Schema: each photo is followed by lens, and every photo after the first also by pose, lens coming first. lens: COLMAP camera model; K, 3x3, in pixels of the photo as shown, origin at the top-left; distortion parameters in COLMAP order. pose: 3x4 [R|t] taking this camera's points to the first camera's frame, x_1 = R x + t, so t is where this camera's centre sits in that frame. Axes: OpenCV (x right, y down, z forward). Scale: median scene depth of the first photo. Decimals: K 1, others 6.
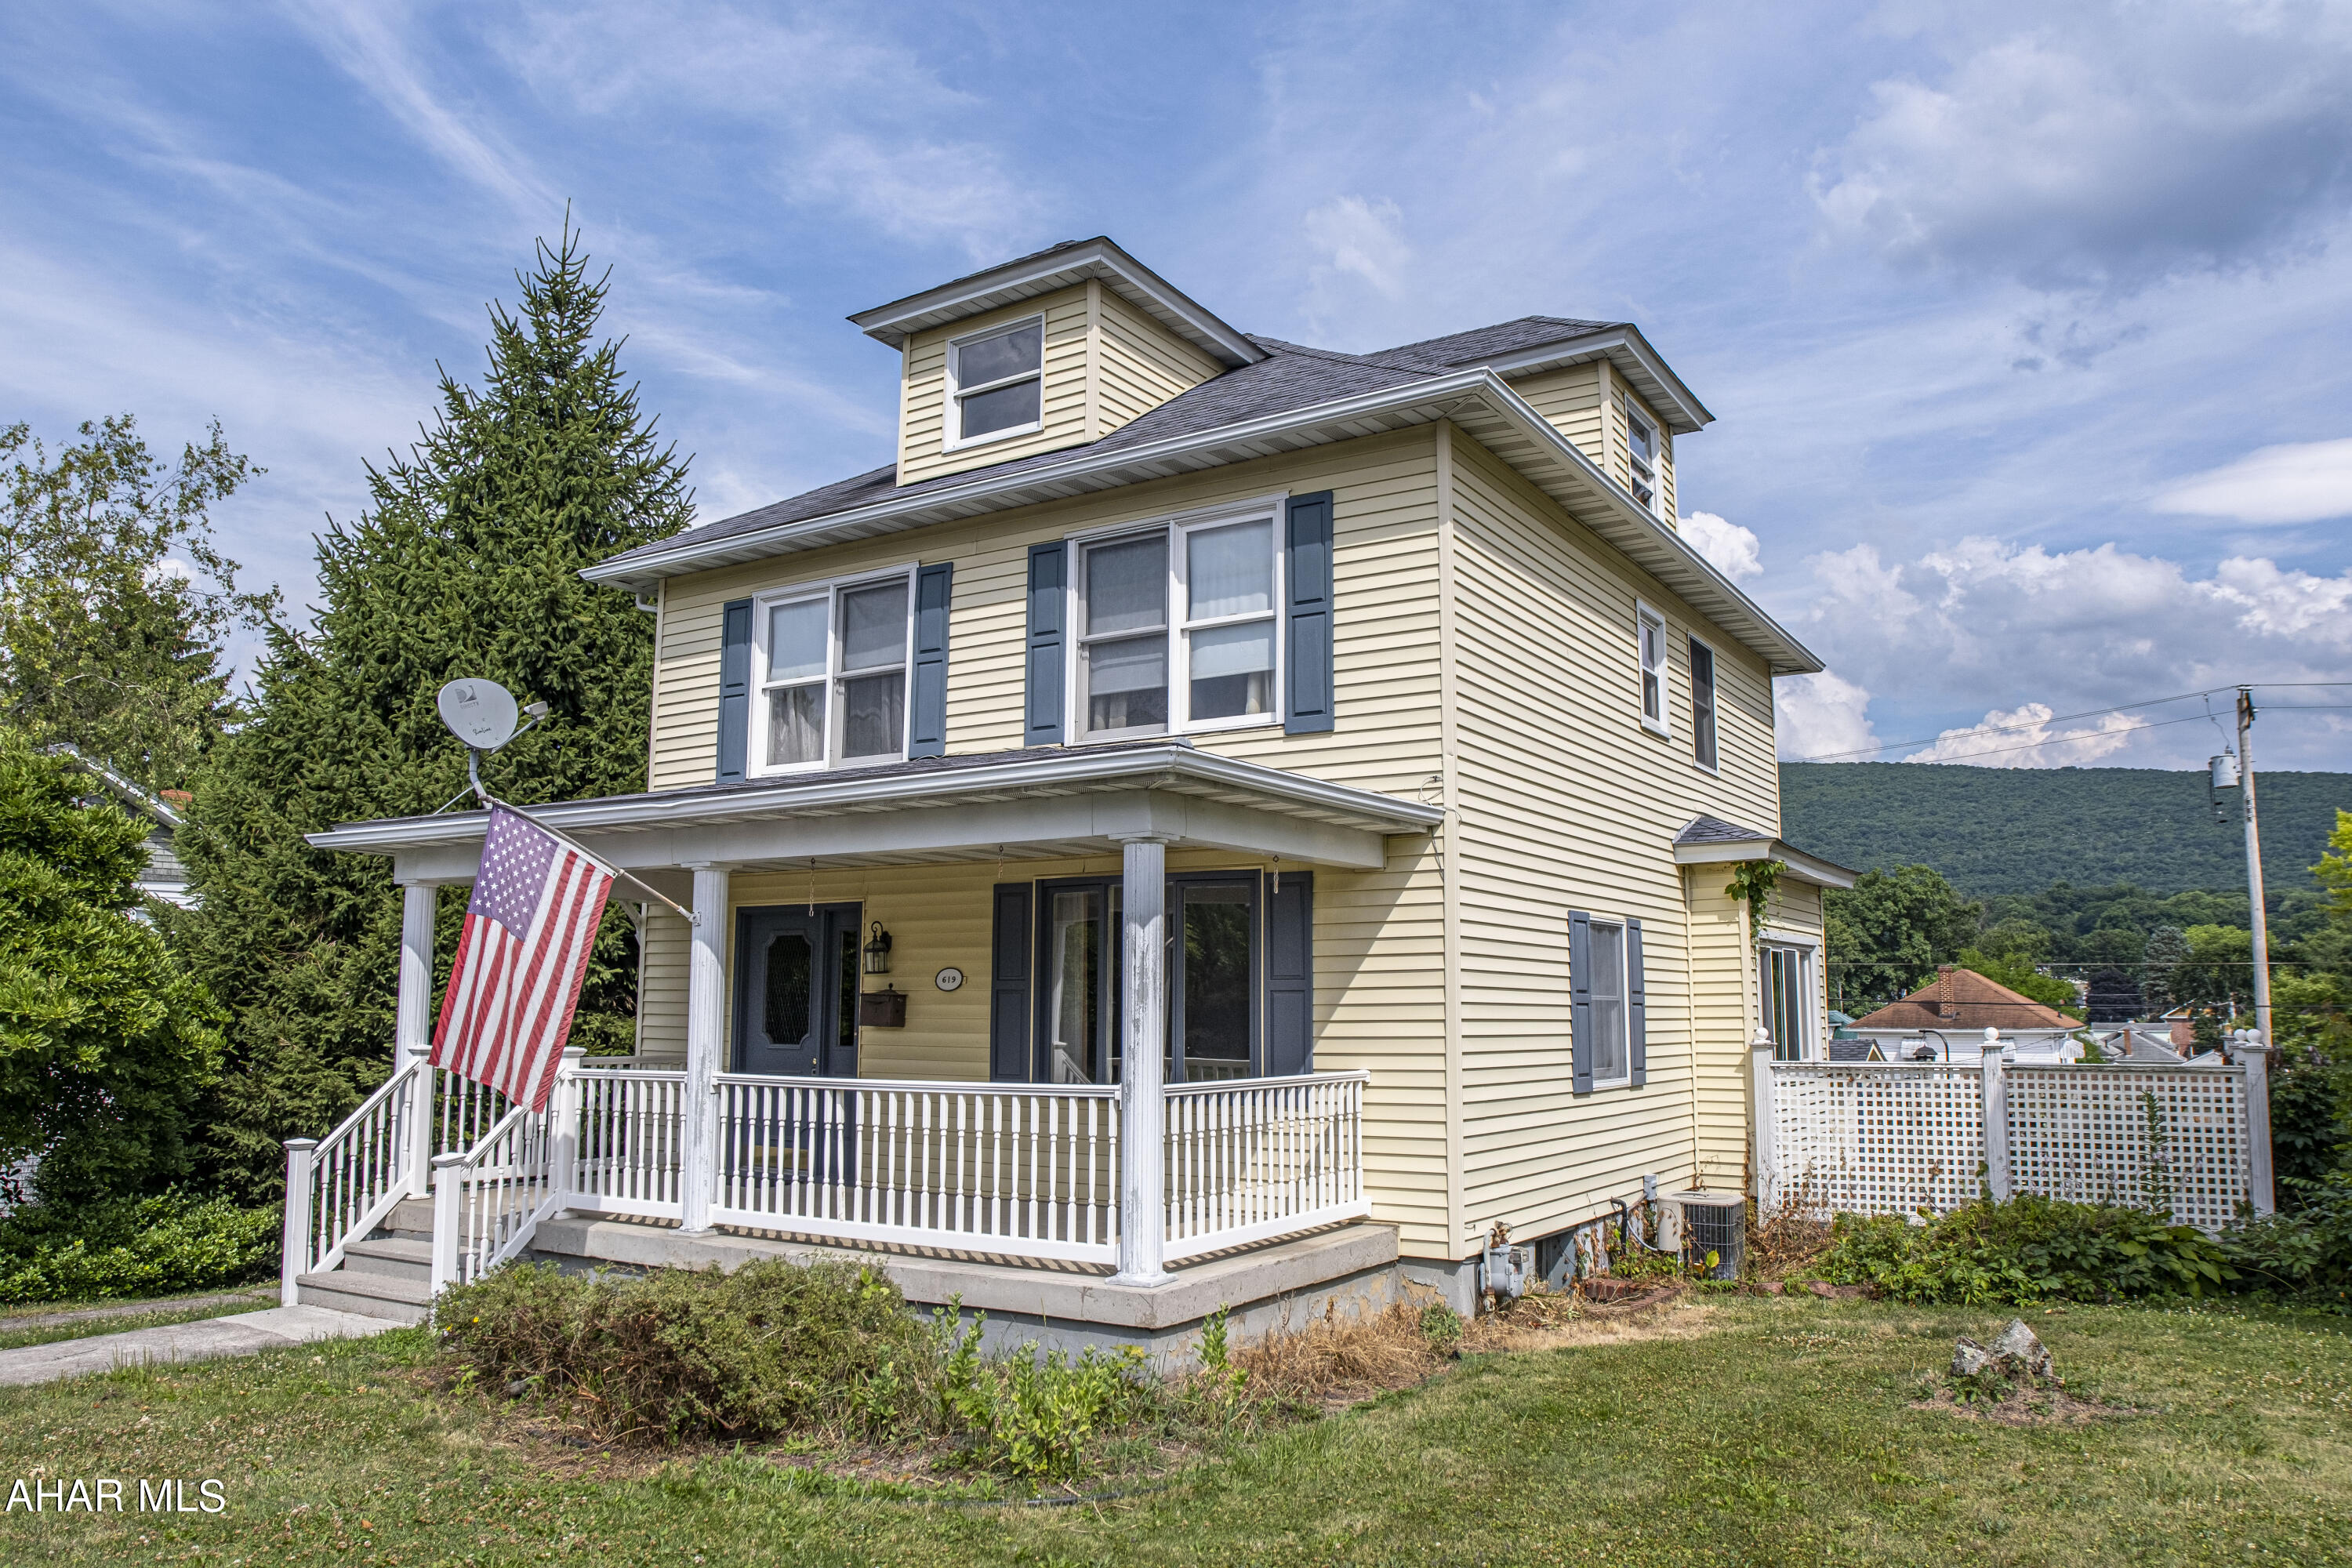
lens RADIAL K [[1653.8, 0, 1219.8], [0, 1653.8, 790.9], [0, 0, 1]] dist [-0.062962, 0.050490]
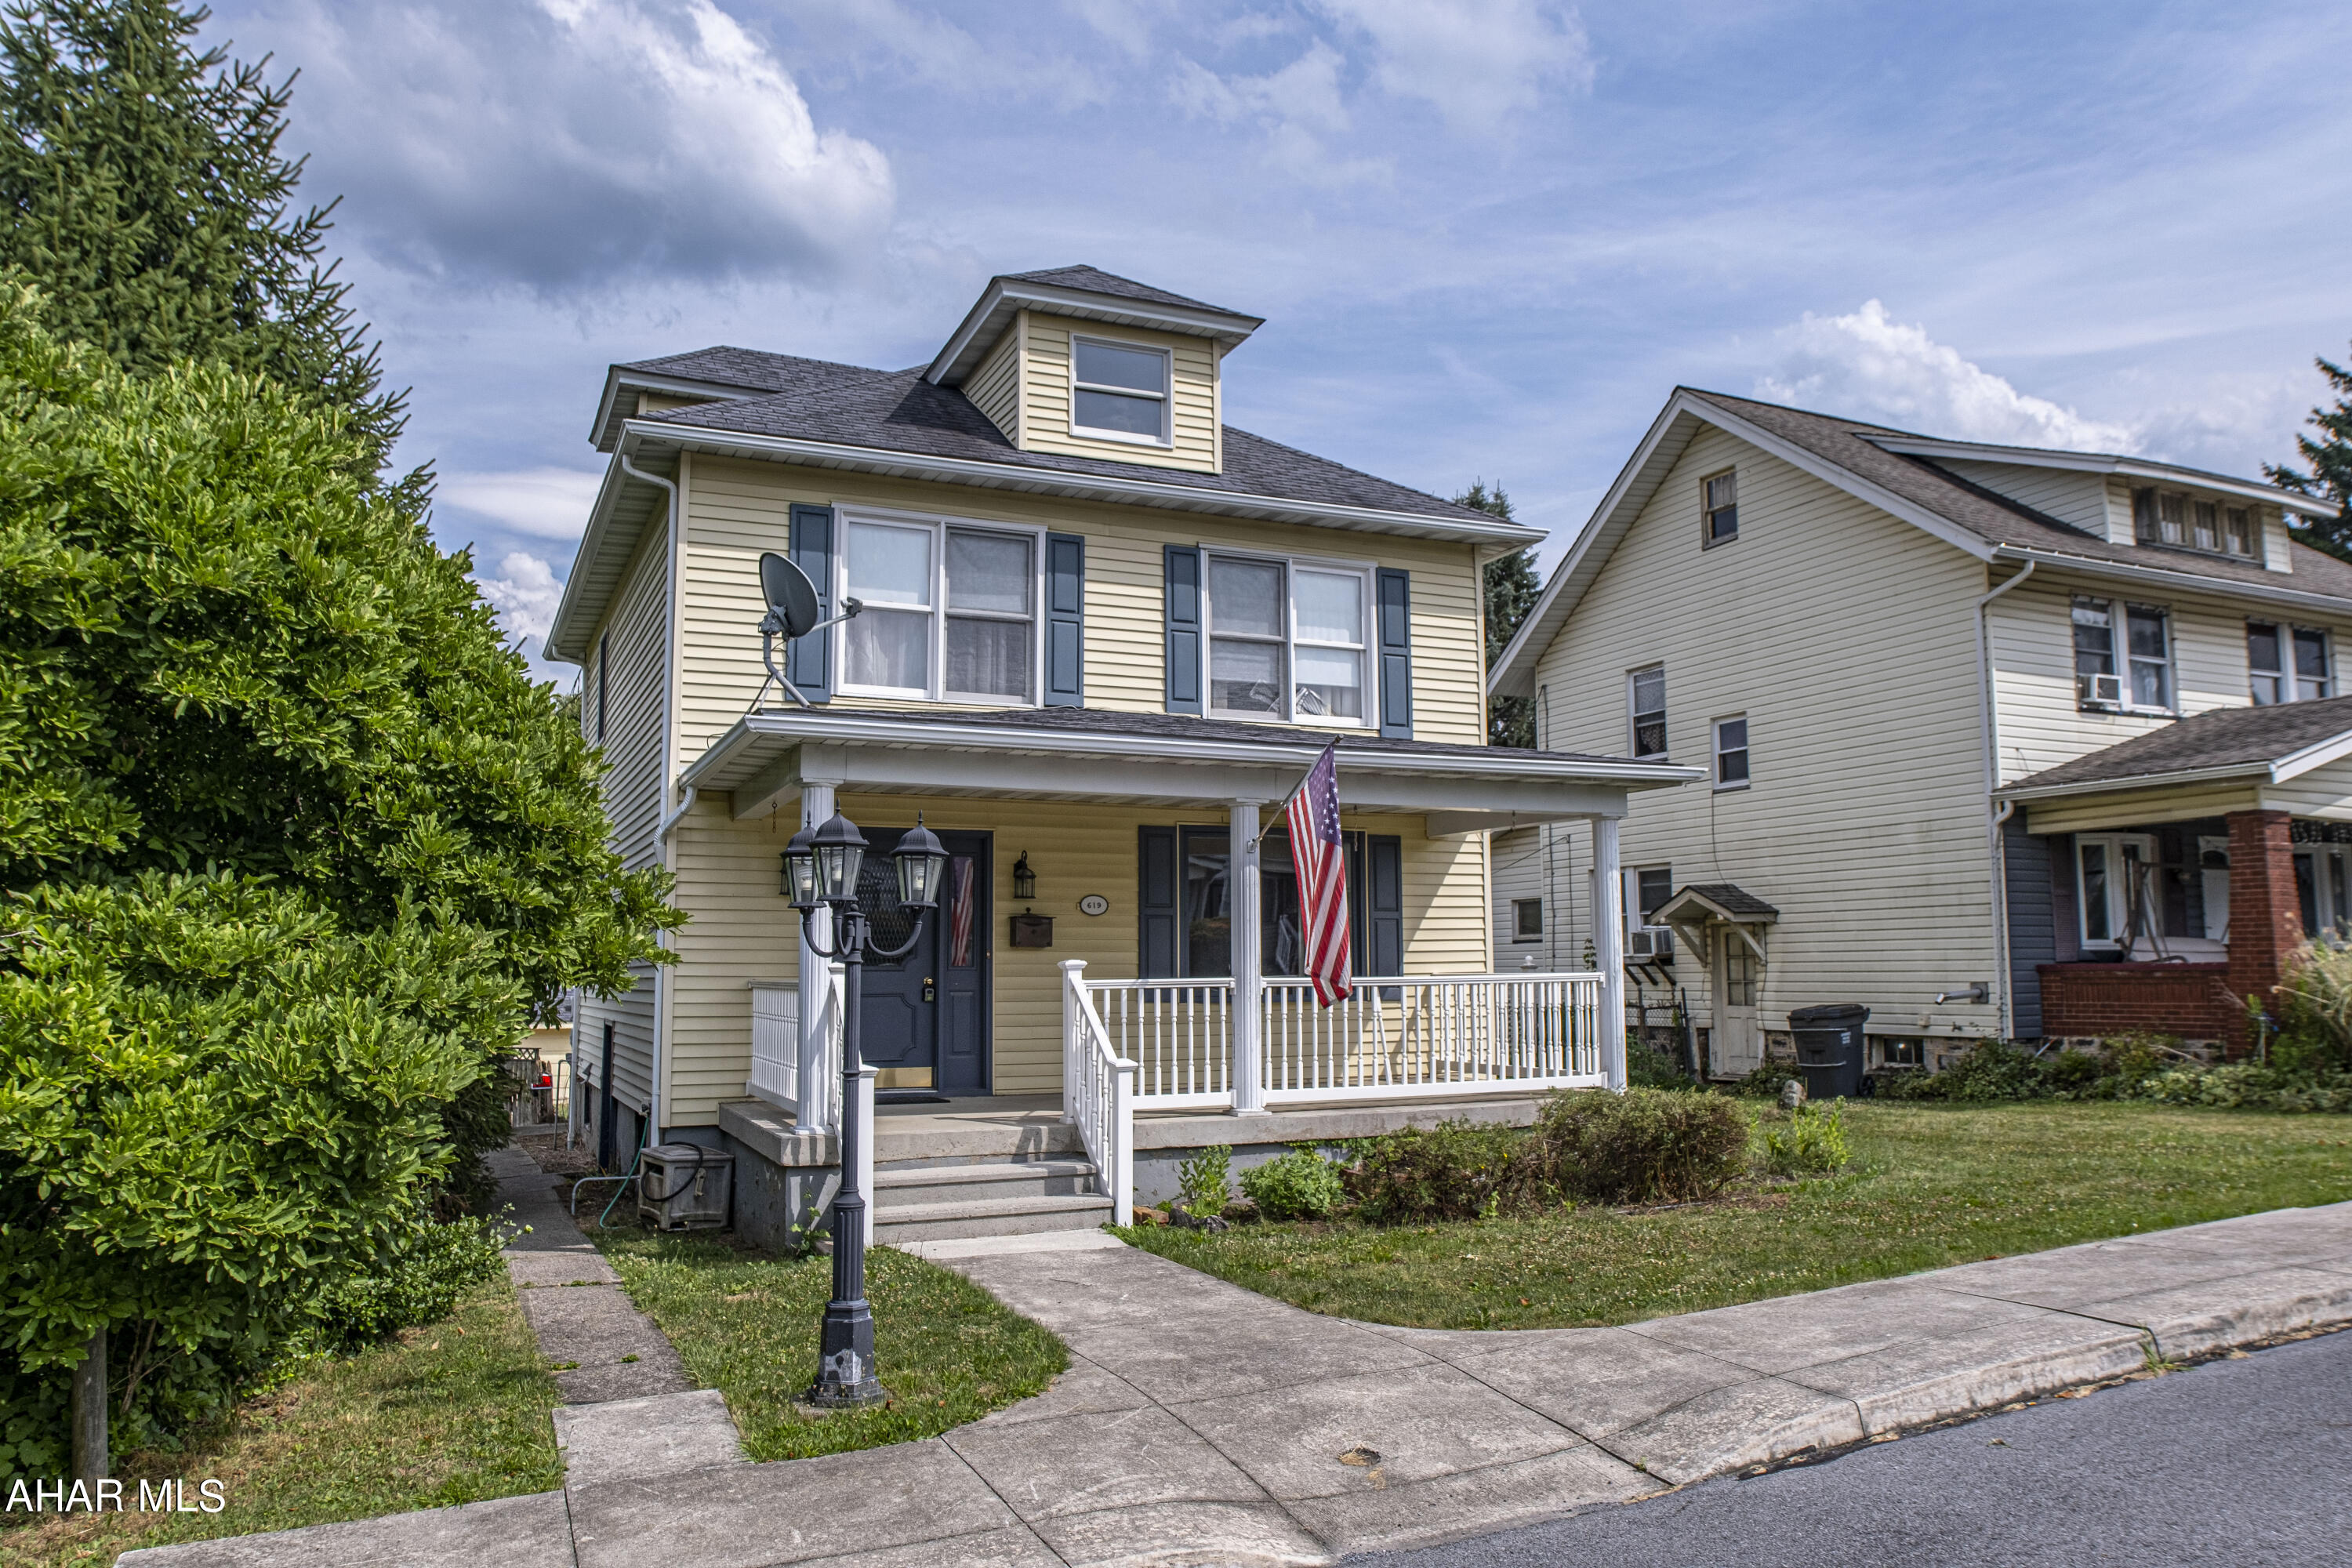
lens RADIAL K [[1648.0, 0, 1209.6], [0, 1648.0, 784.7], [0, 0, 1]] dist [-0.039641, 0.001834]
pose [[0.550655, 0.088345, 0.830045, -1.073309], [-0.103230, 0.993958, -0.037308, 0.065522], [-0.828325, -0.065142, 0.556448, 0.302403]]
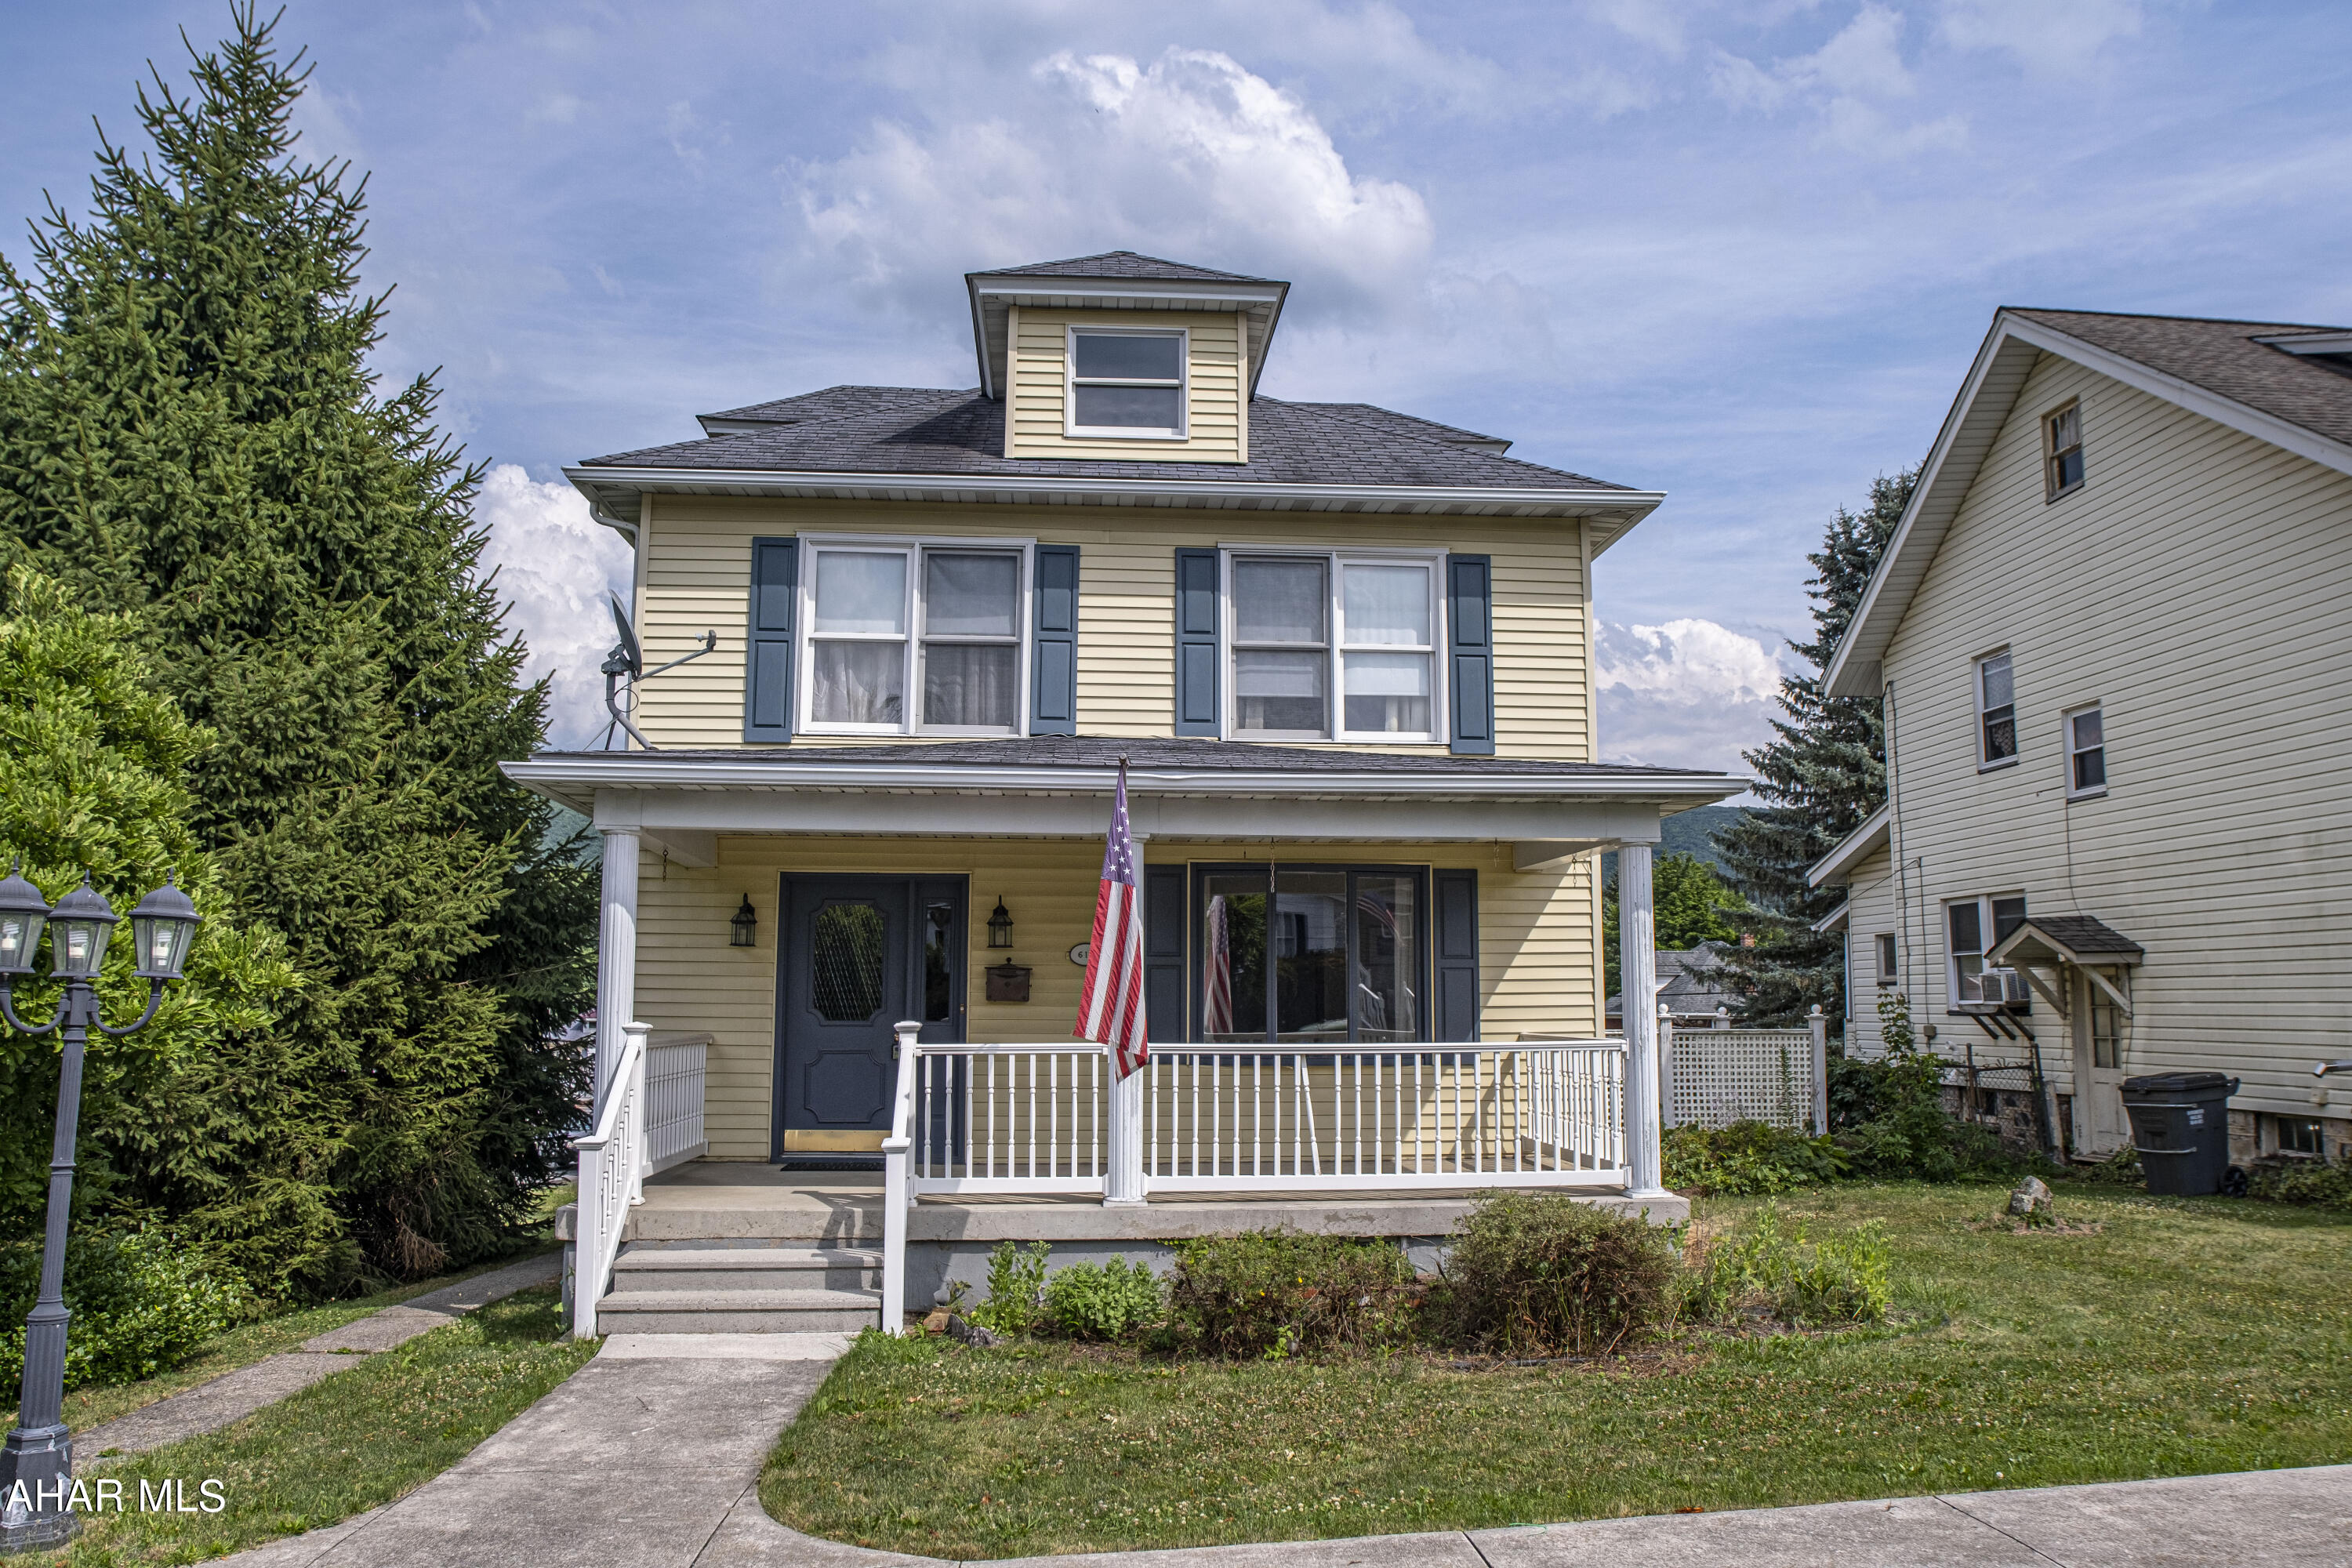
lens RADIAL K [[1653.8, 0, 1219.8], [0, 1653.8, 790.9], [0, 0, 1]] dist [-0.062962, 0.050490]
pose [[0.798205, 0.076067, 0.597564, -0.718211], [-0.079850, 0.996602, -0.020201, 0.027007], [-0.597070, -0.031590, 0.801567, 0.128738]]
